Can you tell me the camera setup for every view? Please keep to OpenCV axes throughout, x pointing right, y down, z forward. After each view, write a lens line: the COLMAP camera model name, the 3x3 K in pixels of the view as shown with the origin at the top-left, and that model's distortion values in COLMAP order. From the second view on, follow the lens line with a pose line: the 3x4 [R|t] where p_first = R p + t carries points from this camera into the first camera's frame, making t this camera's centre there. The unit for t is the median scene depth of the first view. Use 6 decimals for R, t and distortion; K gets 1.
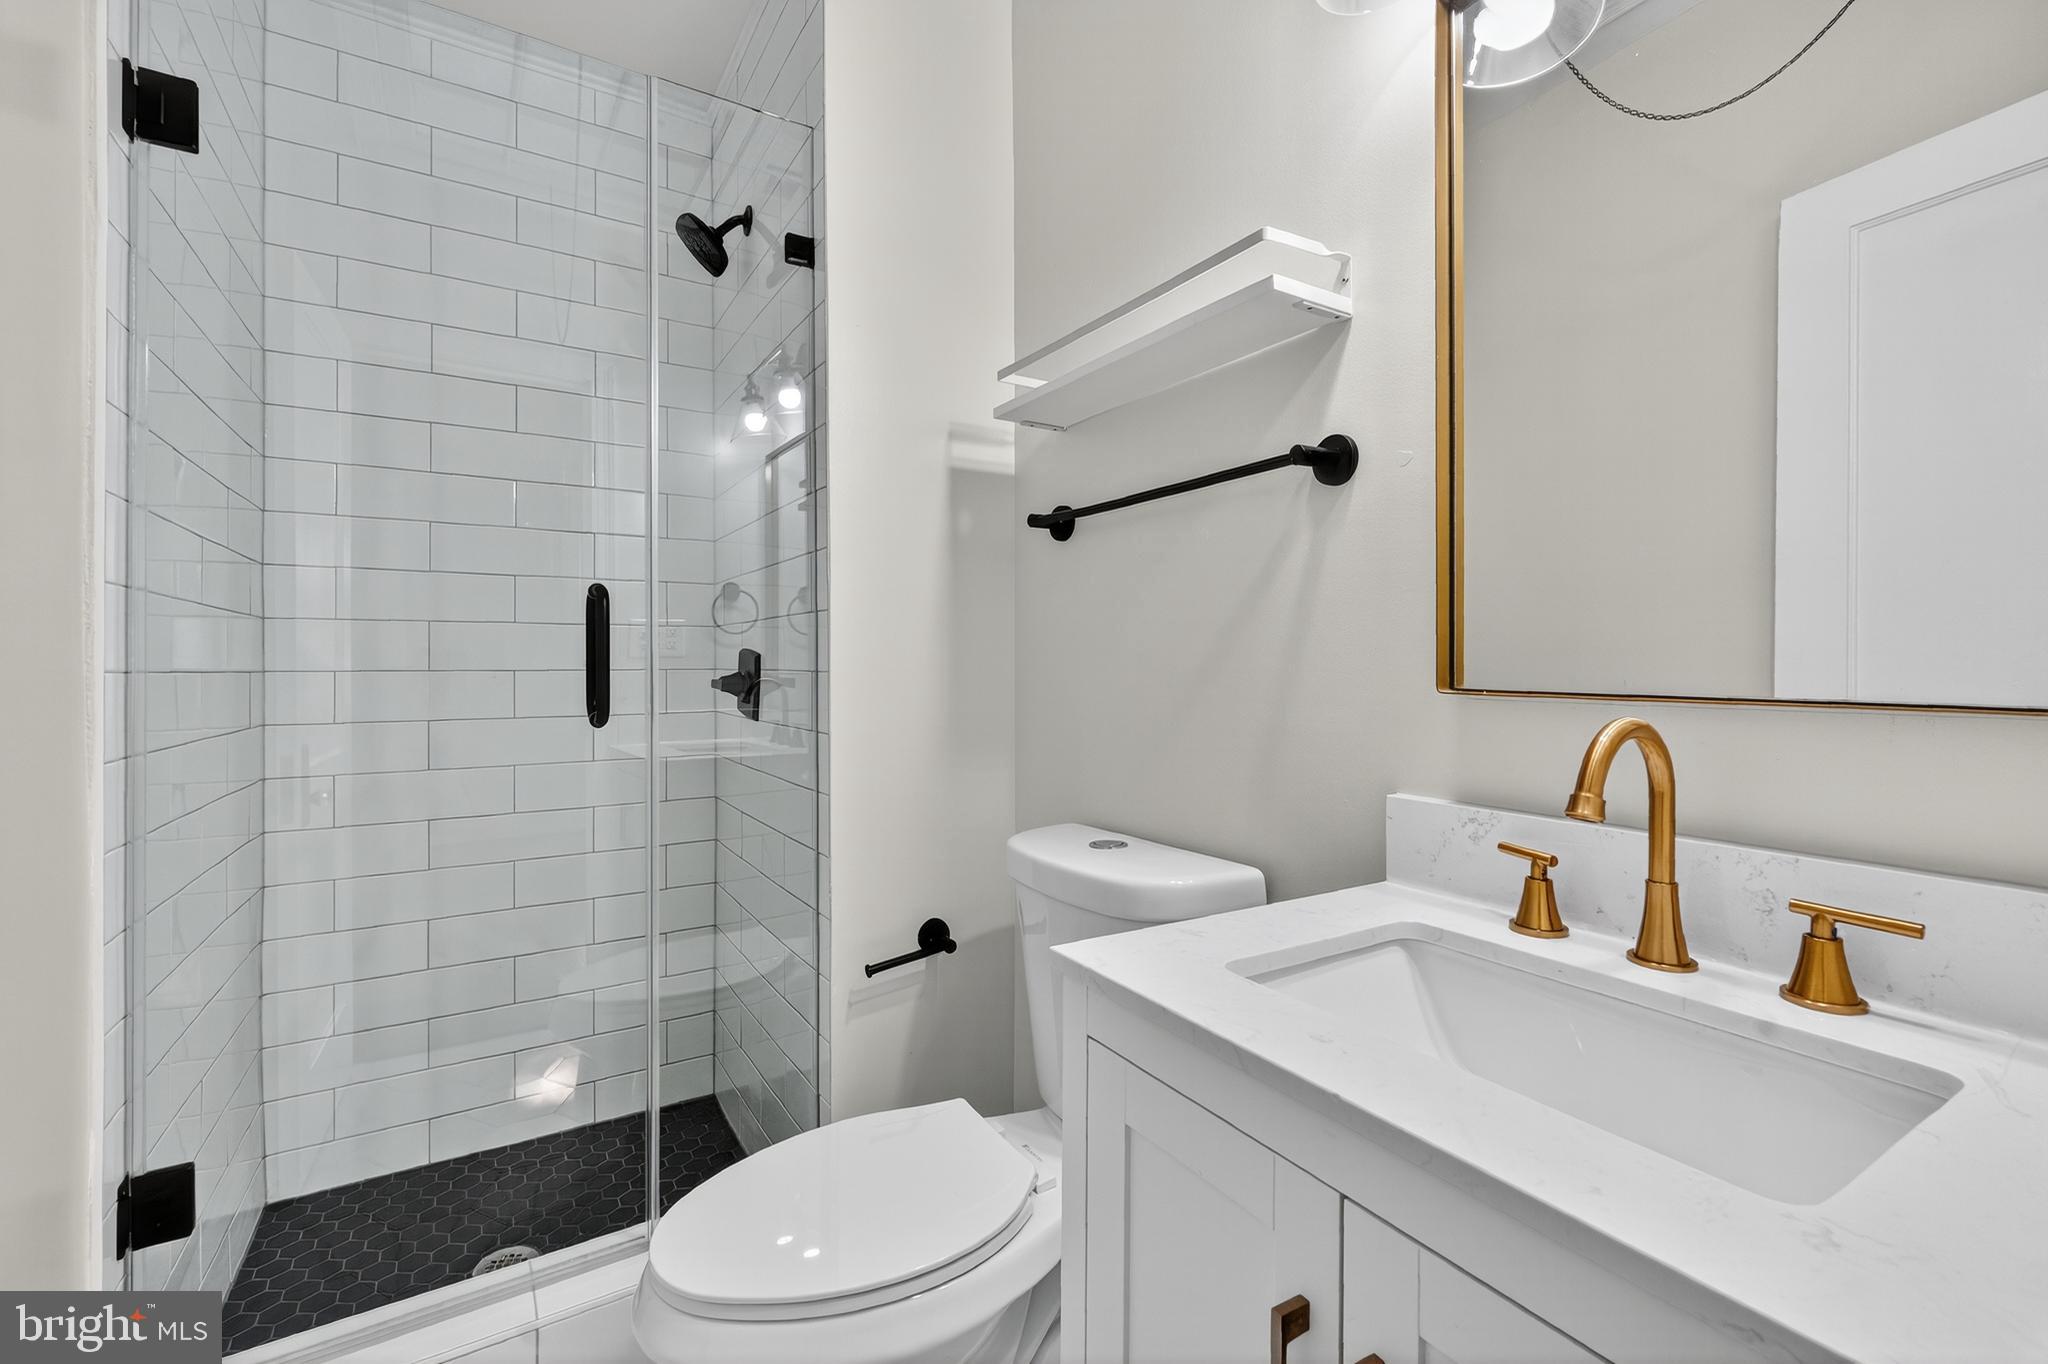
lens RADIAL K [[894.4, 0, 1022.9], [0, 894.4, 668.1], [0, 0, 1]] dist [0.002506, 0.000590]
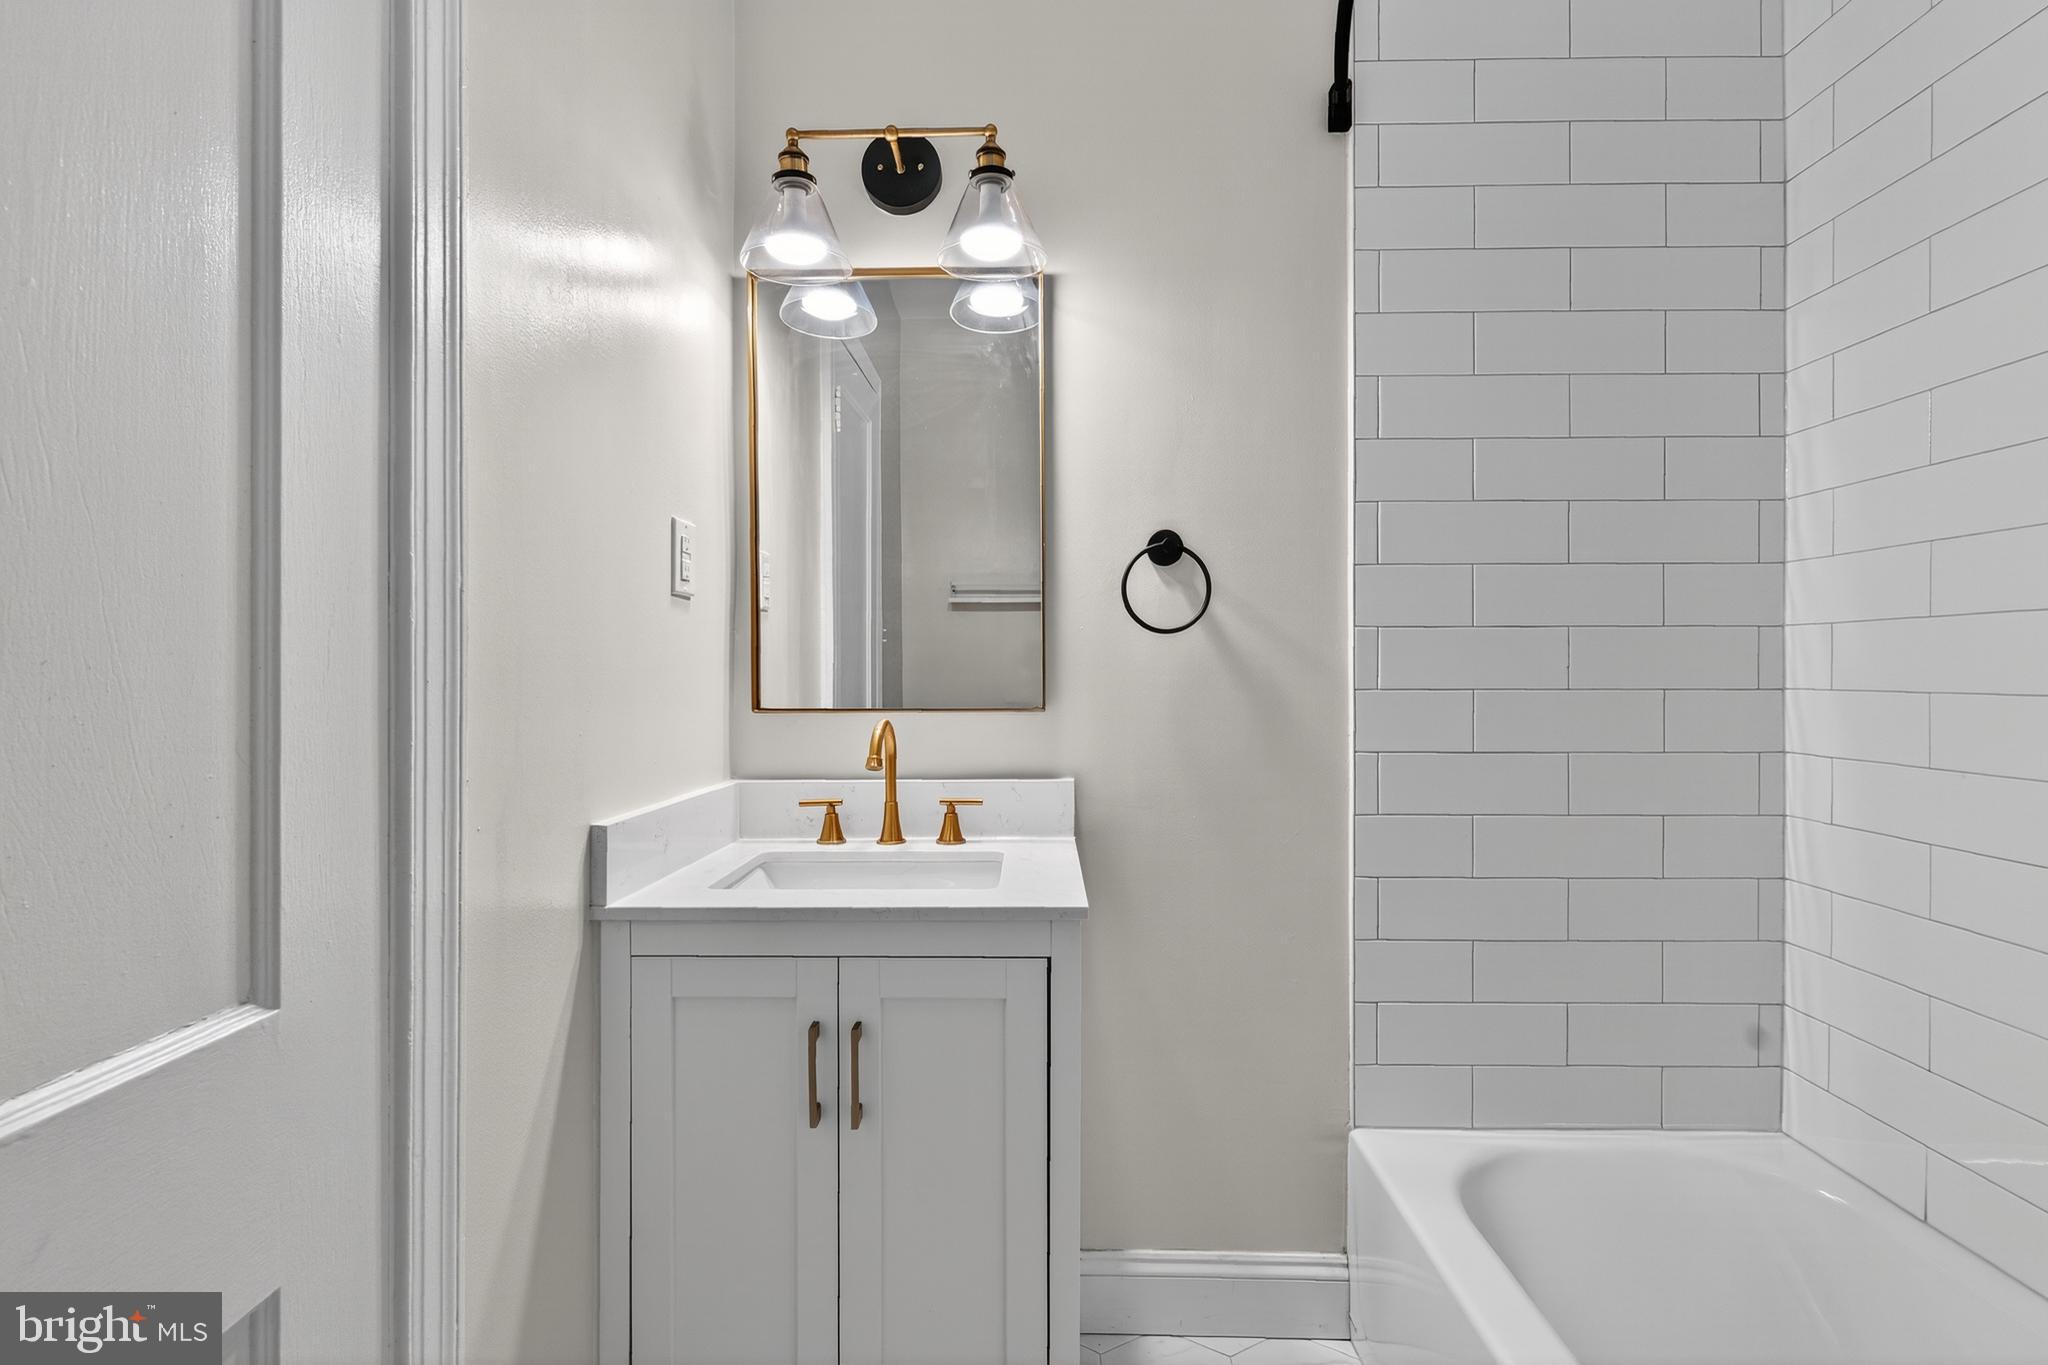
lens RADIAL K [[894.4, 0, 1013.4], [0, 894.4, 688.1], [0, 0, 1]] dist [0.002506, 0.000590]
pose [[0.515965, 0.001920, 0.856608, -0.981057], [0.006922, 0.999955, -0.006410, -0.012766], [-0.856582, 0.009237, 0.515929, -0.338708]]
